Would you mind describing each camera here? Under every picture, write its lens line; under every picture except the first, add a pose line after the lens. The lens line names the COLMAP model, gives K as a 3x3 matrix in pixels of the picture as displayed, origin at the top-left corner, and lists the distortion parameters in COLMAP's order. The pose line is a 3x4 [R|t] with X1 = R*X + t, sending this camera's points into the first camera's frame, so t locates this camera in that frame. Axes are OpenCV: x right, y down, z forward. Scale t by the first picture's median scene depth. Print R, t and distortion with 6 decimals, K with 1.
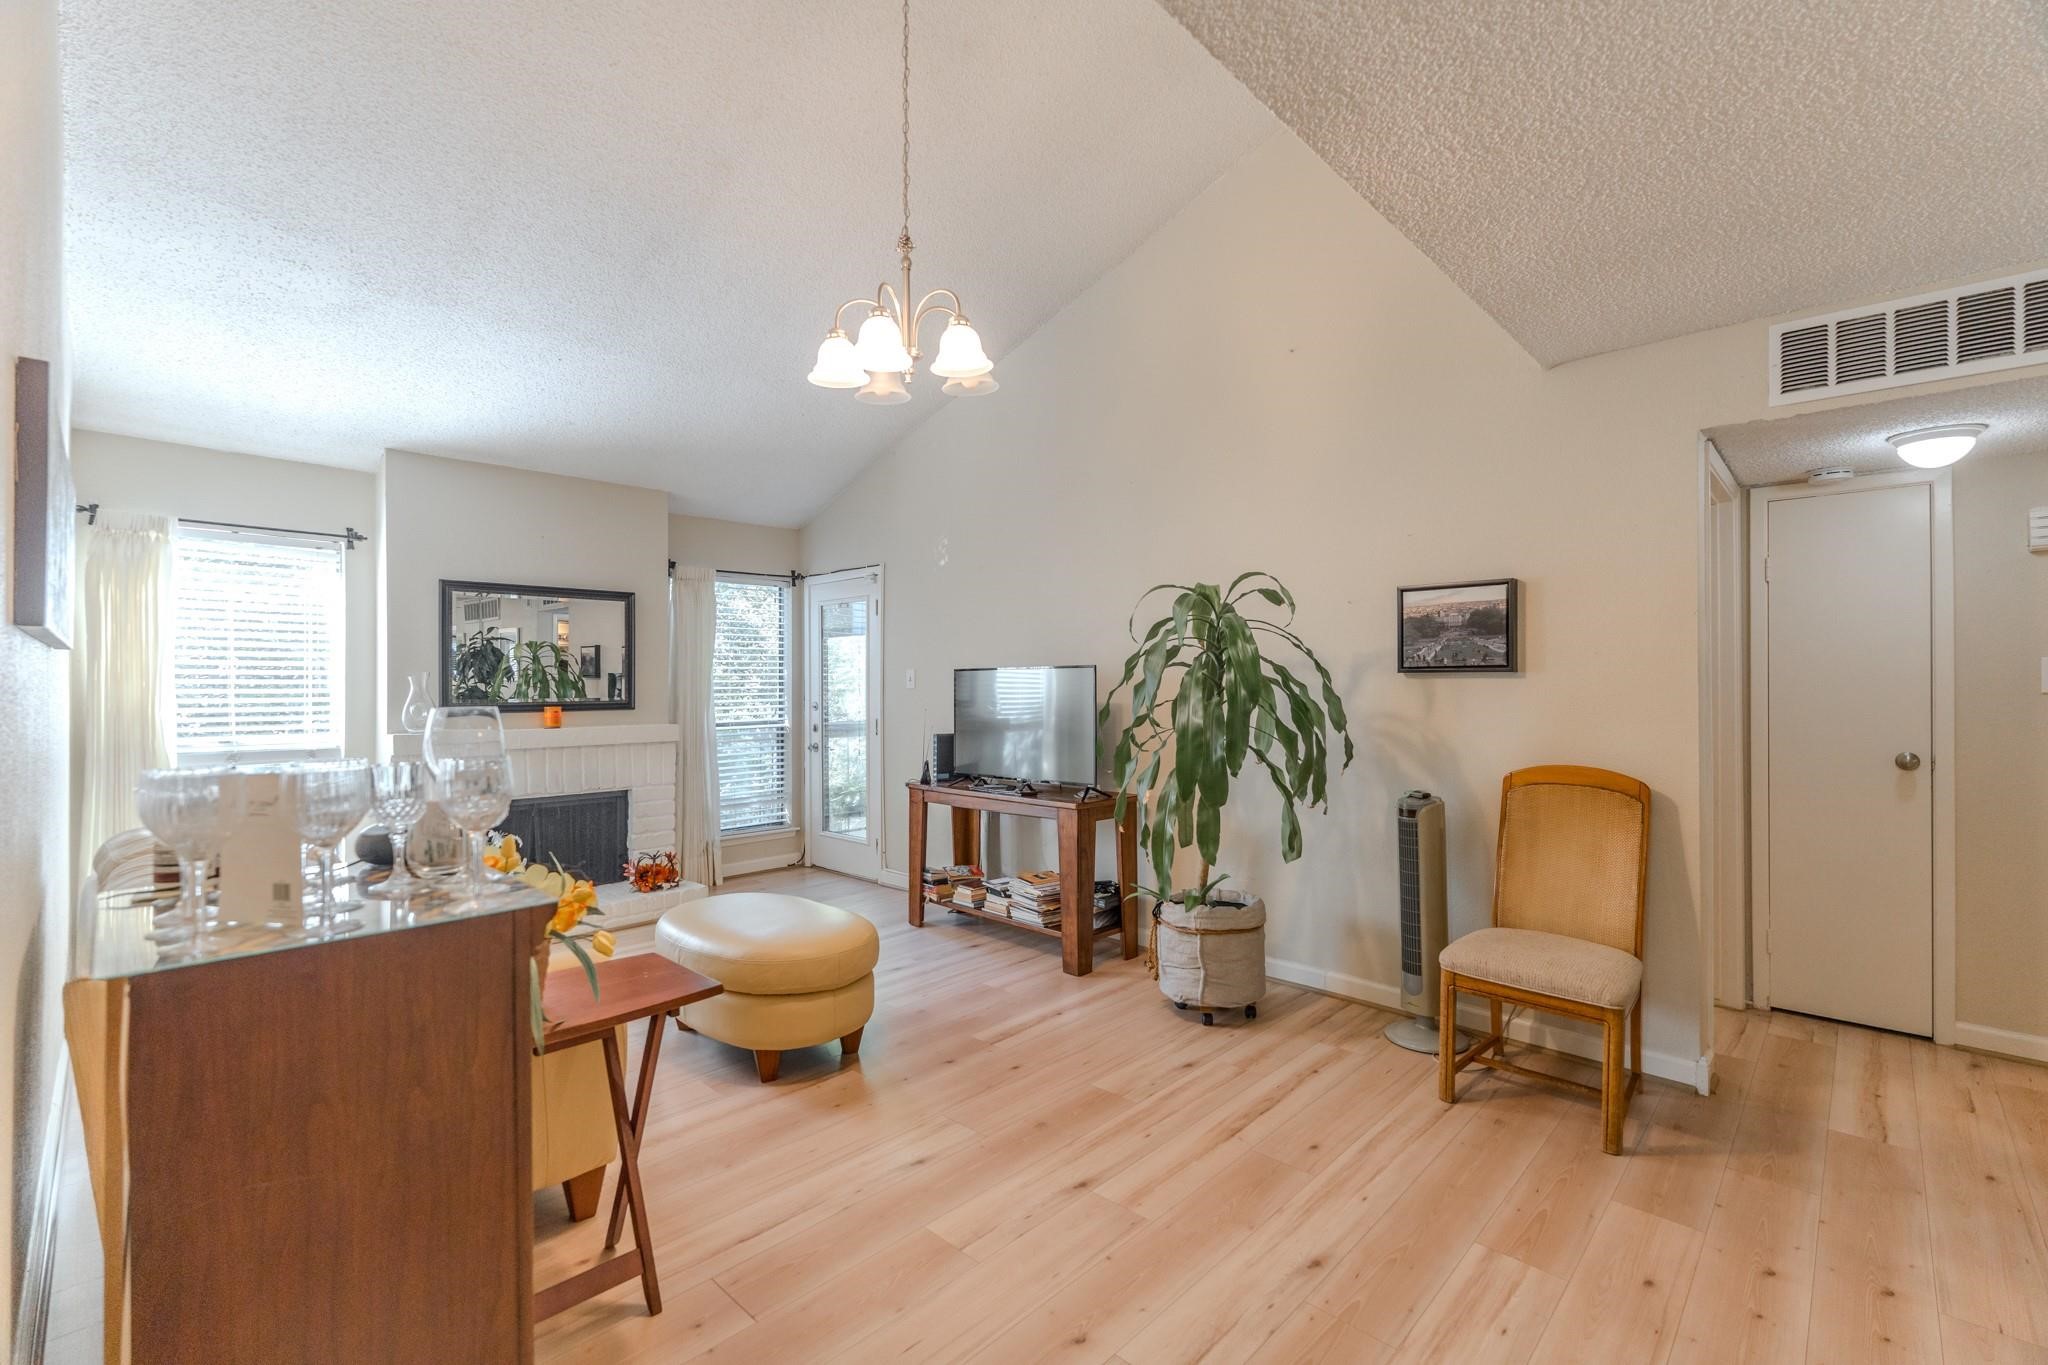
lens RADIAL K [[890.5, 0, 1020.9], [0, 890.5, 660.2], [0, 0, 1]] dist [-0.001233, -0.000257]
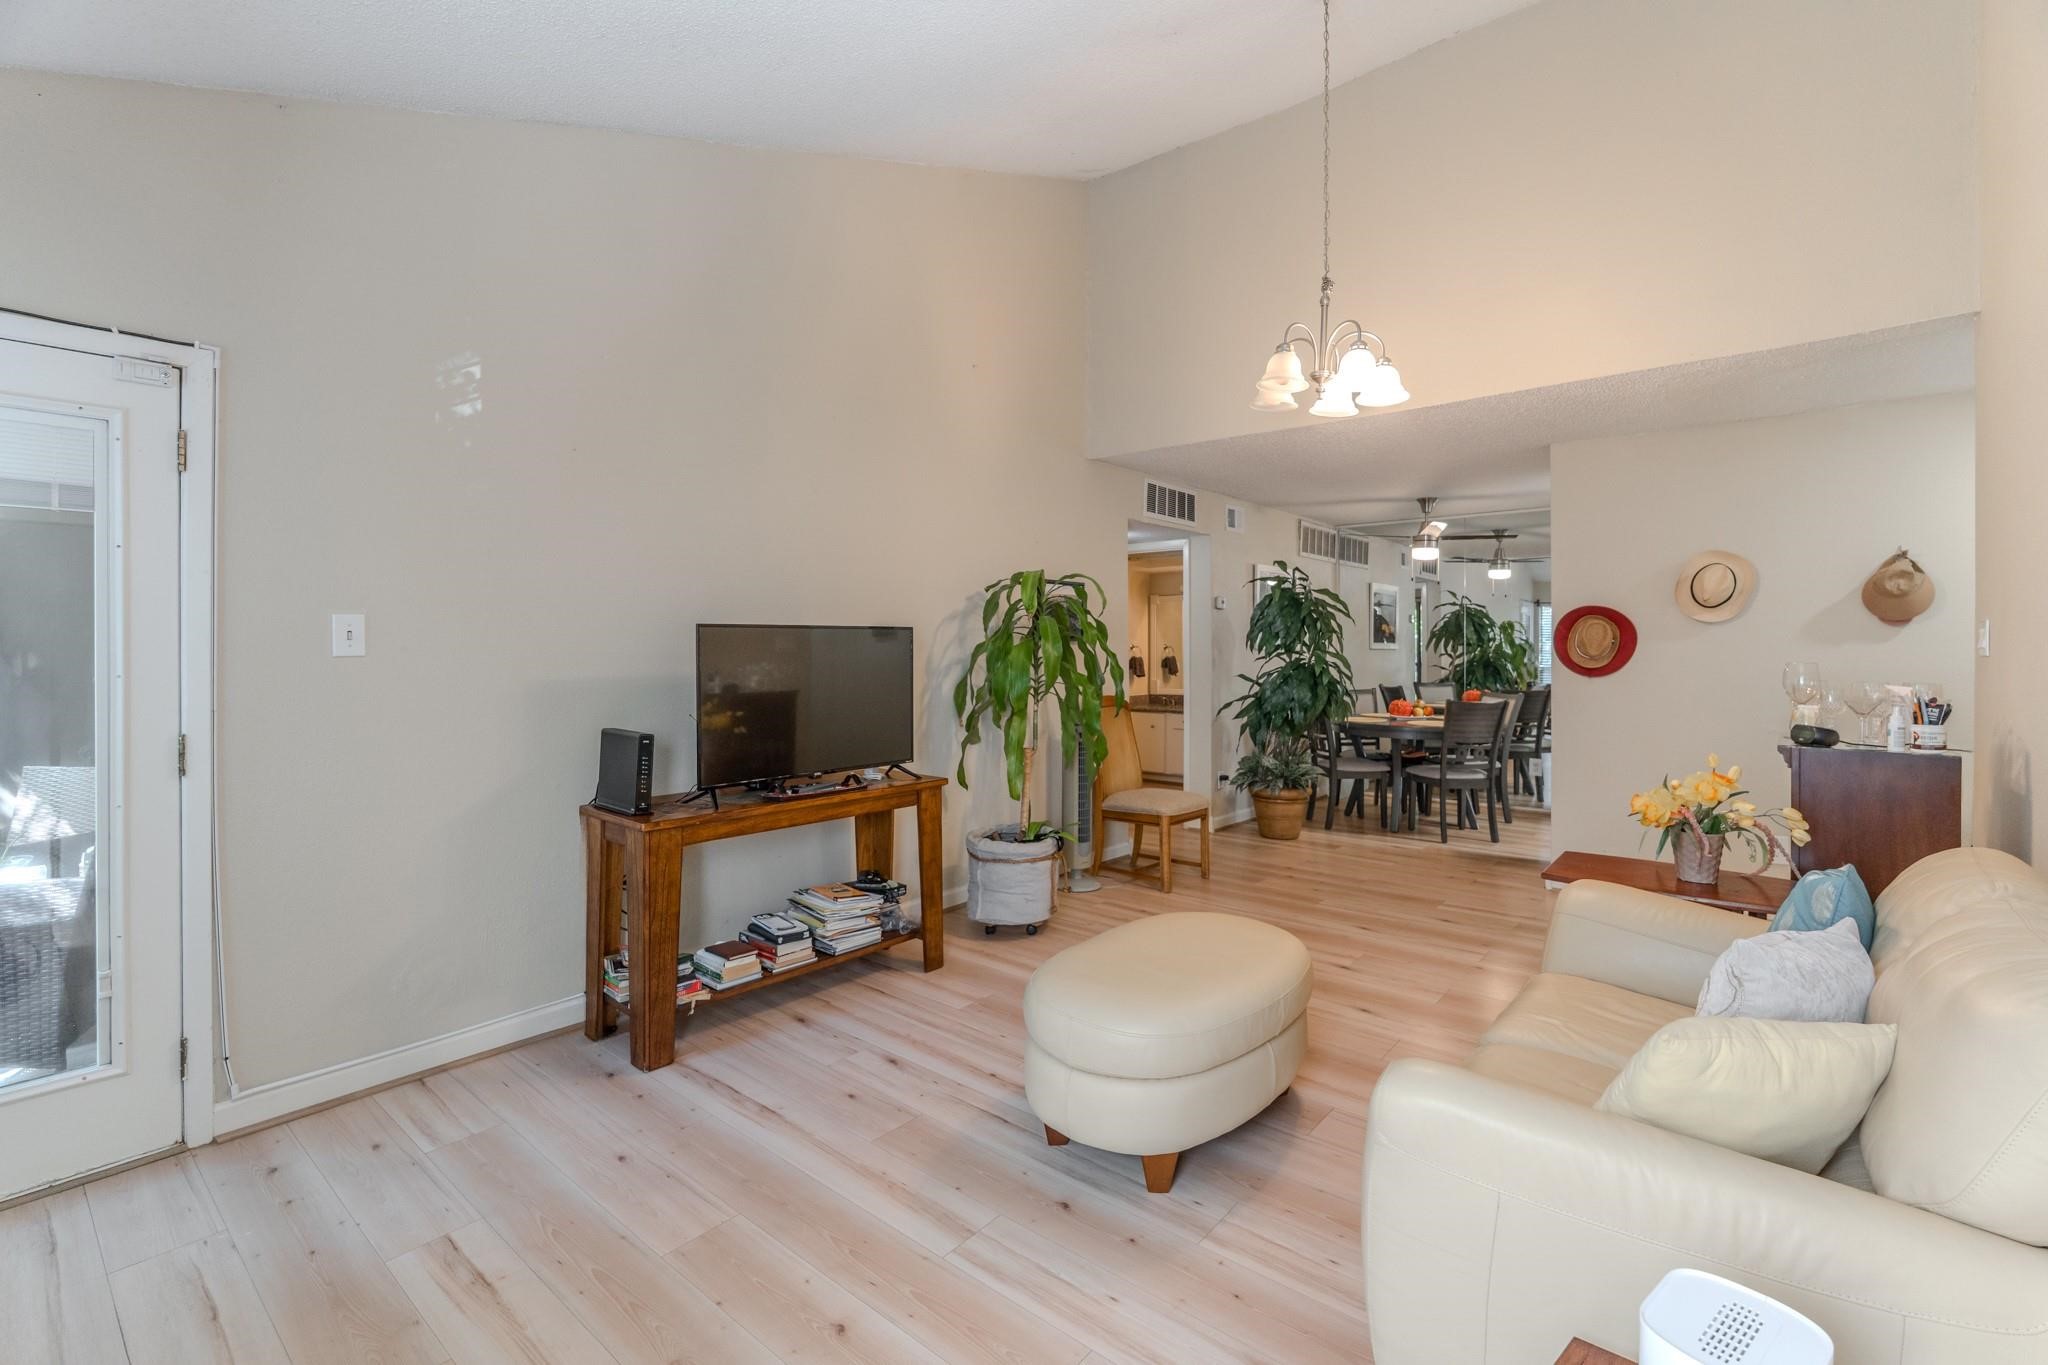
lens RADIAL K [[890.5, 0, 1020.9], [0, 890.5, 660.2], [0, 0, 1]] dist [-0.001233, -0.000257]
pose [[-0.054634, -0.006306, 0.998487, -0.799524], [-0.025604, 0.999660, 0.004913, 0.030571], [-0.998178, -0.025297, -0.054777, 0.915498]]
